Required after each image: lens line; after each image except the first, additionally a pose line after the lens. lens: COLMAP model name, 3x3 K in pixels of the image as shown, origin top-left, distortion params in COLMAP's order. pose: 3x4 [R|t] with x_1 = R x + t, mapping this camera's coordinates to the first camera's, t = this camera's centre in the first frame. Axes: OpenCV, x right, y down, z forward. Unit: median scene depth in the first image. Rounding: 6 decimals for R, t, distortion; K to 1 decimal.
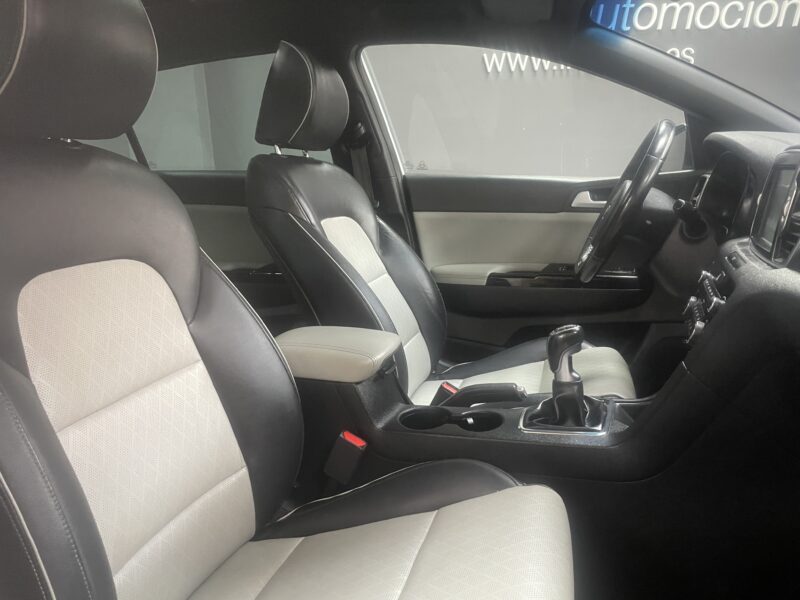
lens RADIAL K [[606.5, 0, 406.6], [0, 606.5, 328.0], [0, 0, 1]] dist [0.083407, -0.110142]
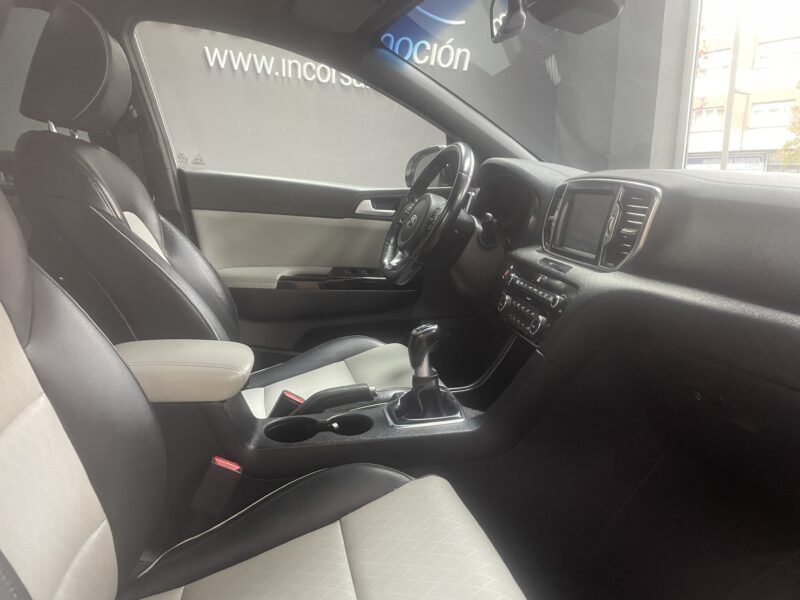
lens RADIAL K [[606.5, 0, 405.5], [0, 606.5, 317.5], [0, 0, 1]] dist [0.083407, -0.110142]
pose [[0.861844, -0.041808, 0.505447, -0.213679], [0.051982, 0.998630, -0.006034, -0.008669], [-0.504503, 0.031475, 0.862836, 0.061104]]
